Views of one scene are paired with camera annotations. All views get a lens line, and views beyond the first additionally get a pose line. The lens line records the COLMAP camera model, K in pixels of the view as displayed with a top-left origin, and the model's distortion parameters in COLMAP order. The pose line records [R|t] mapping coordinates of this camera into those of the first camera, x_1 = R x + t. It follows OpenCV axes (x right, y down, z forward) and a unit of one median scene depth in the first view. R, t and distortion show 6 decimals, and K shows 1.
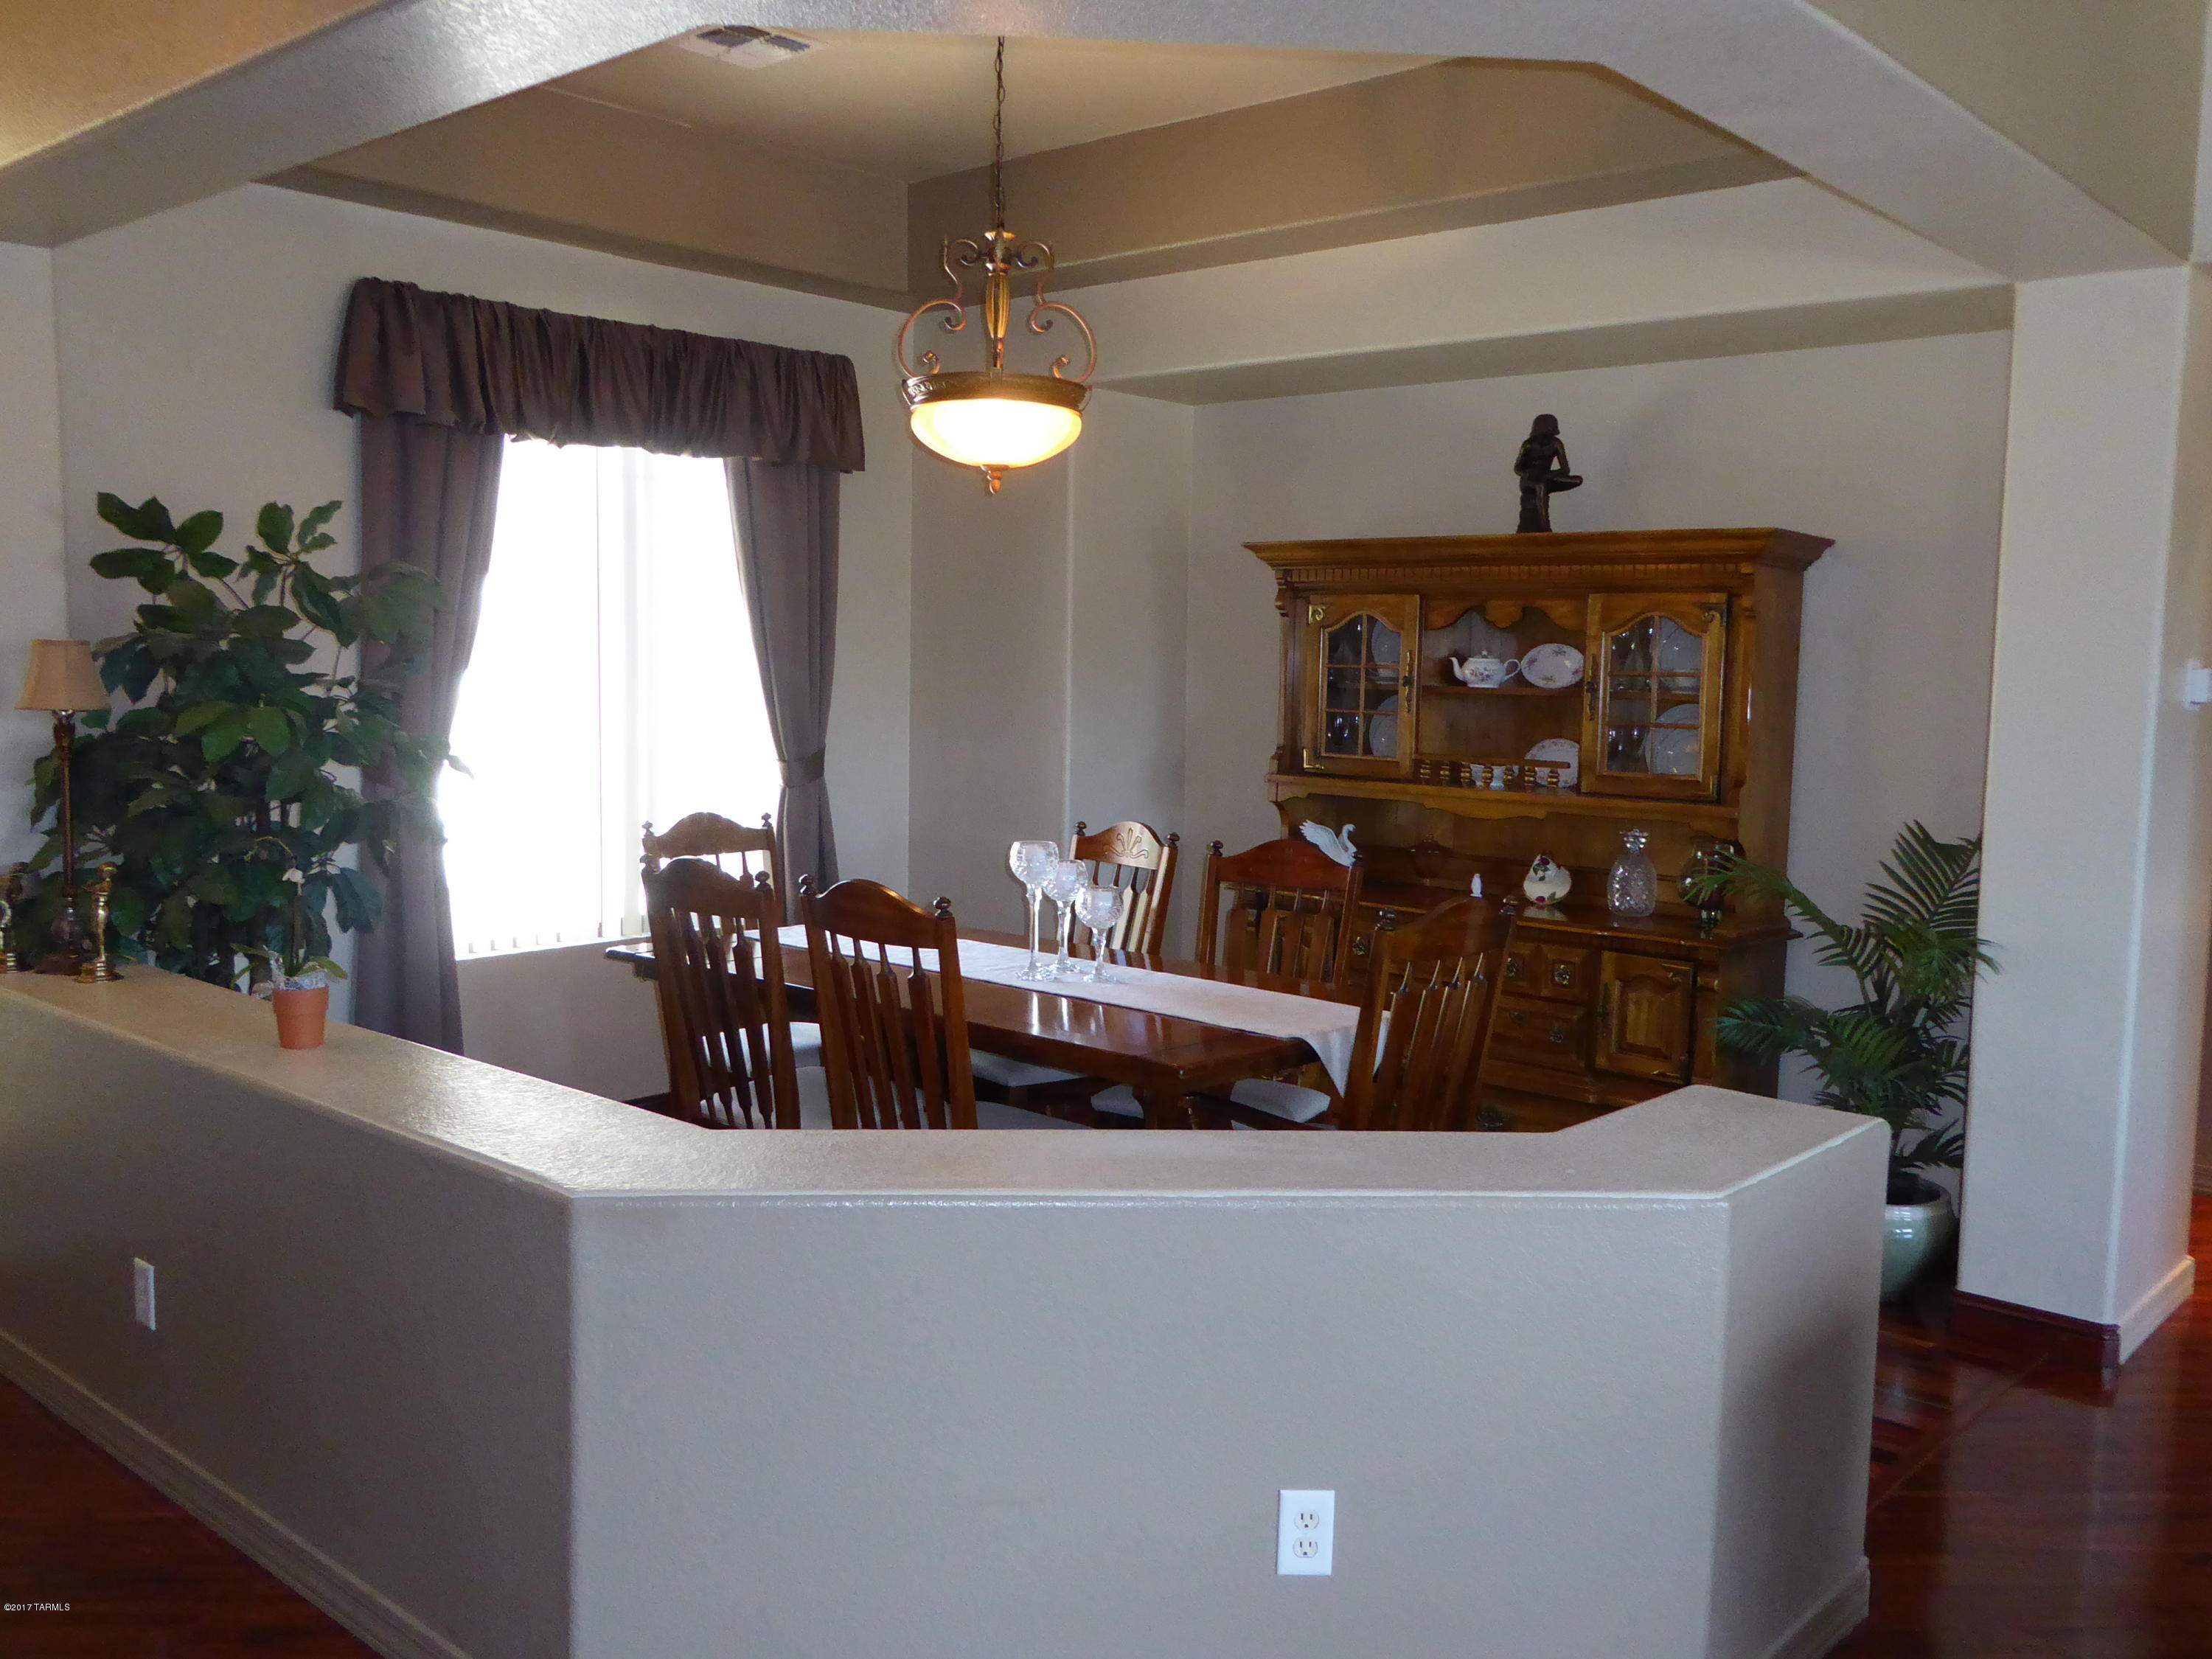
lens RADIAL K [[1869.1, 0, 1104.0], [0, 1869.1, 826.0], [0, 0, 1]] dist [-0.003680, 0.042178]
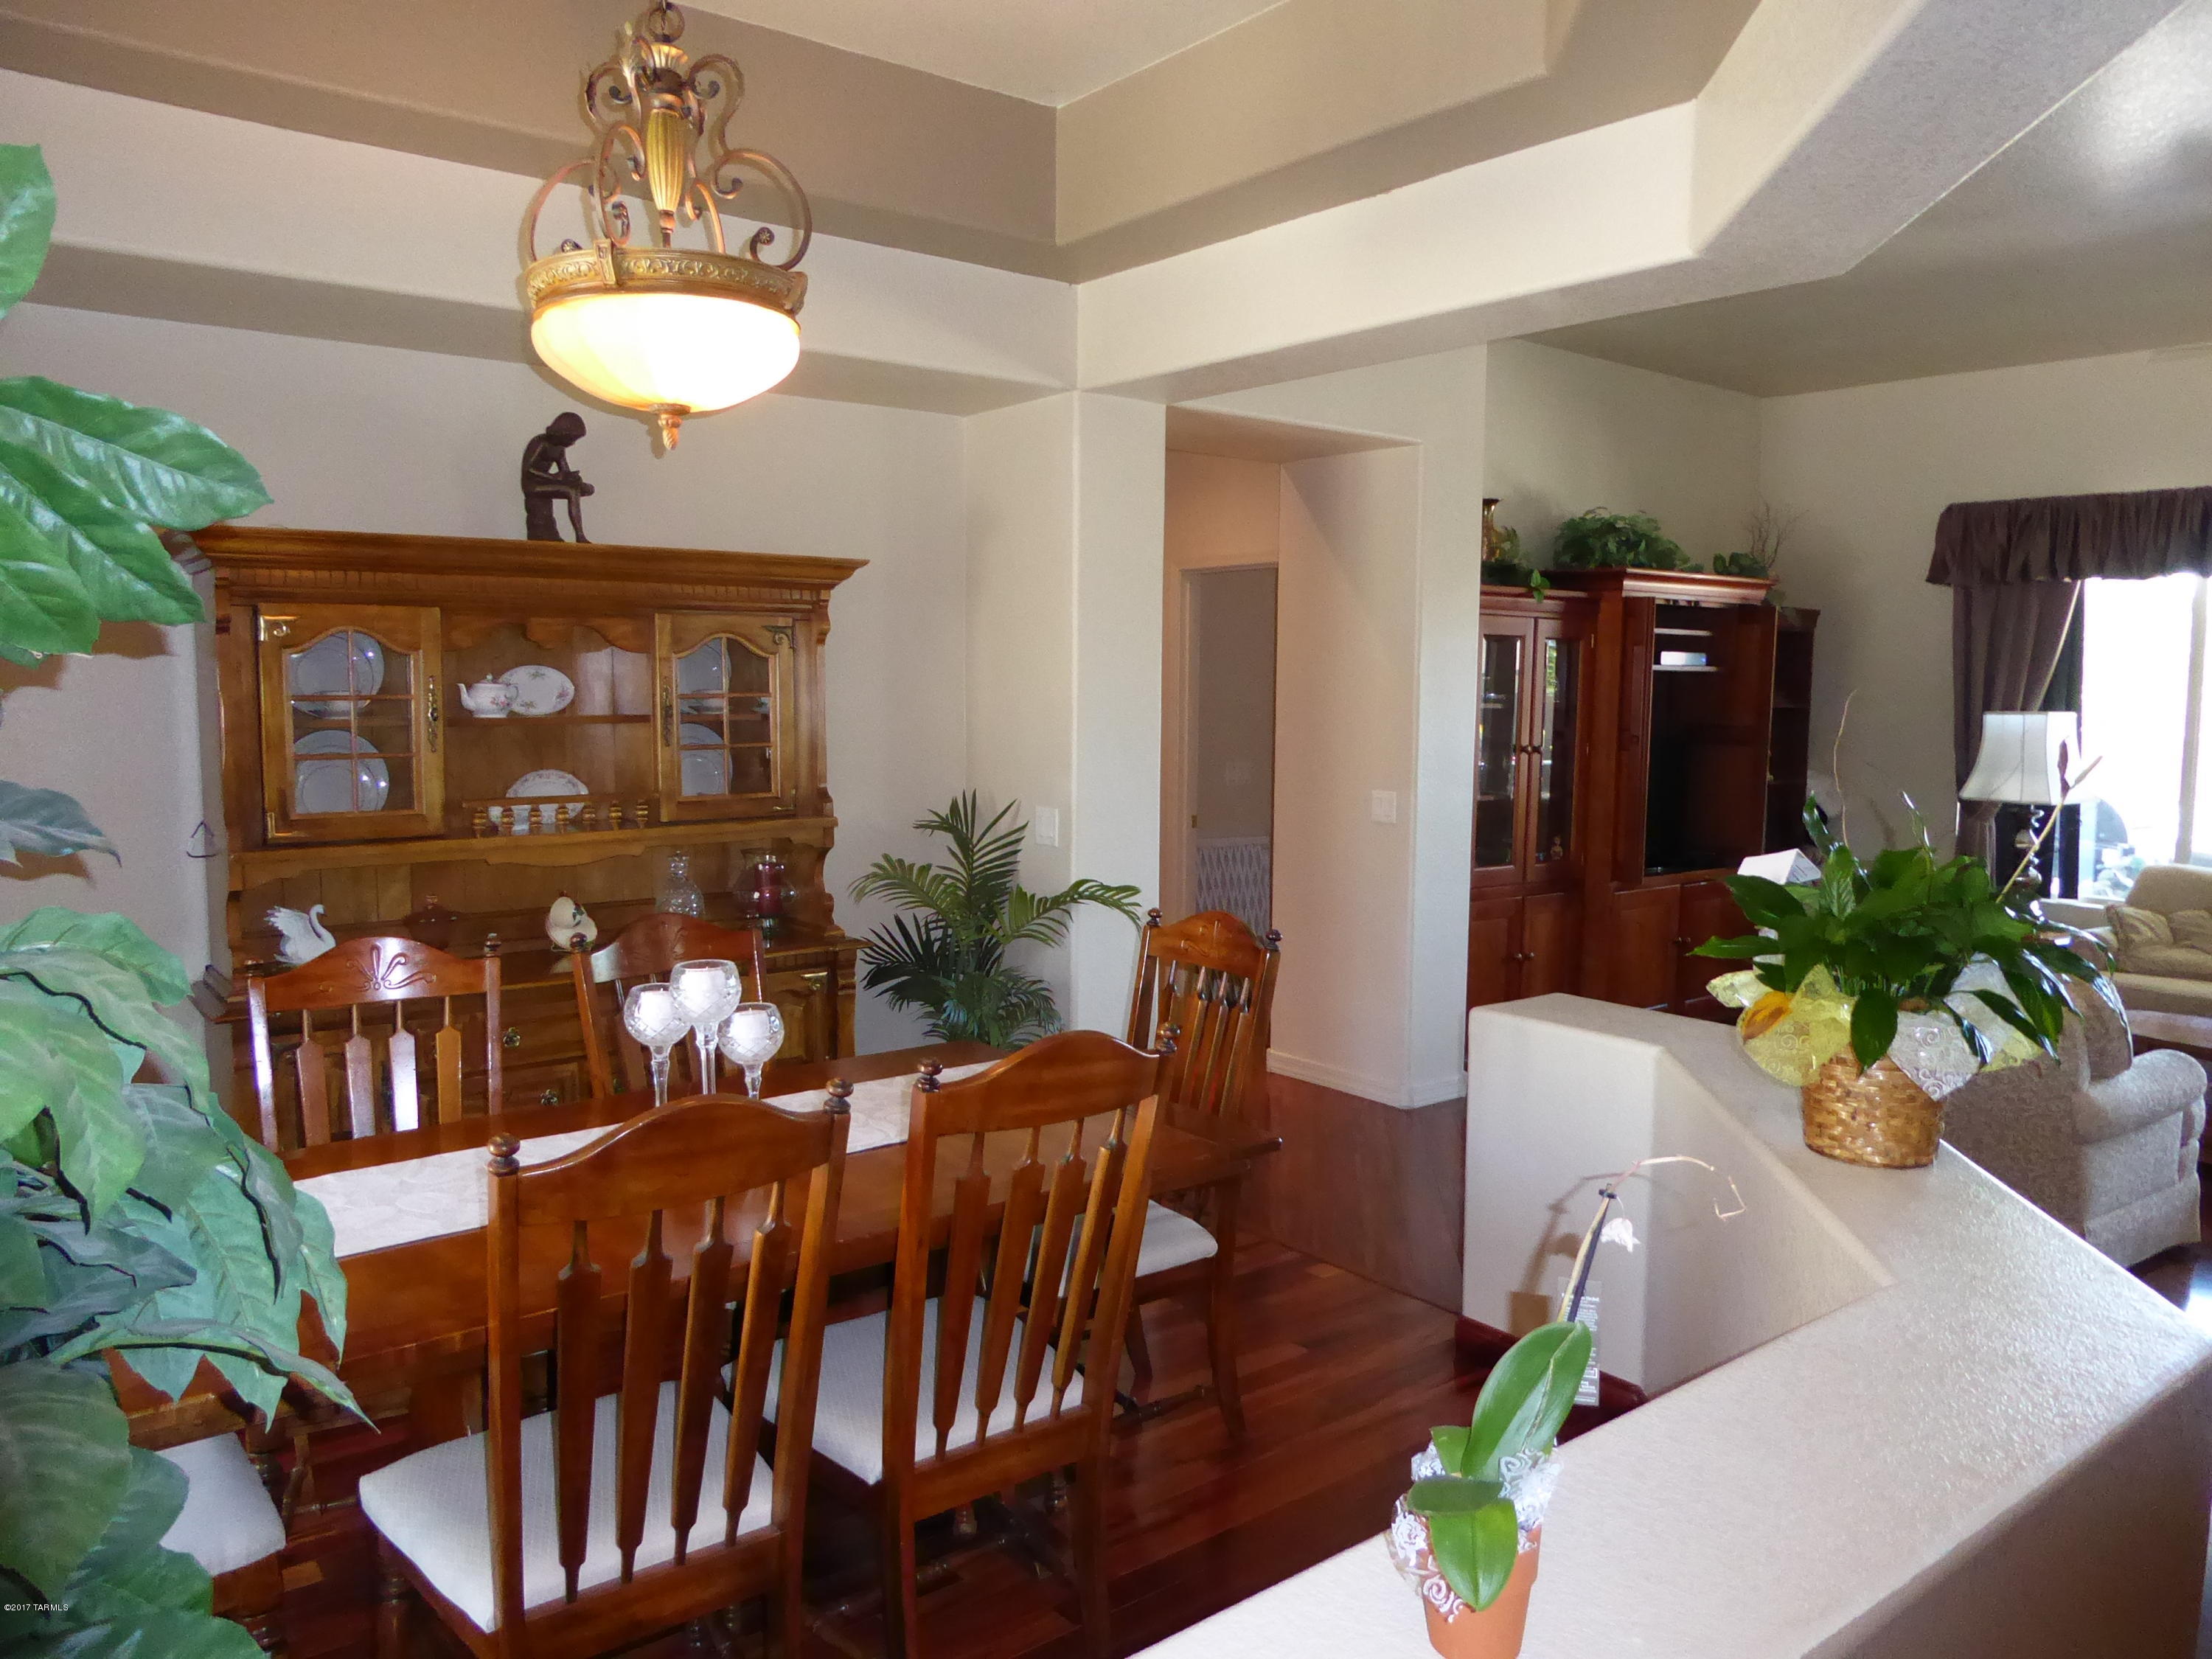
lens RADIAL K [[1576.3, 0, 1127.1], [0, 1576.3, 834.9], [0, 0, 1]] dist [-0.048549, 0.040125]
pose [[0.151729, -0.114108, 0.981814, -0.471975], [0.093147, 0.990544, 0.100728, -0.067216], [-0.984023, 0.076170, 0.160923, 0.612686]]
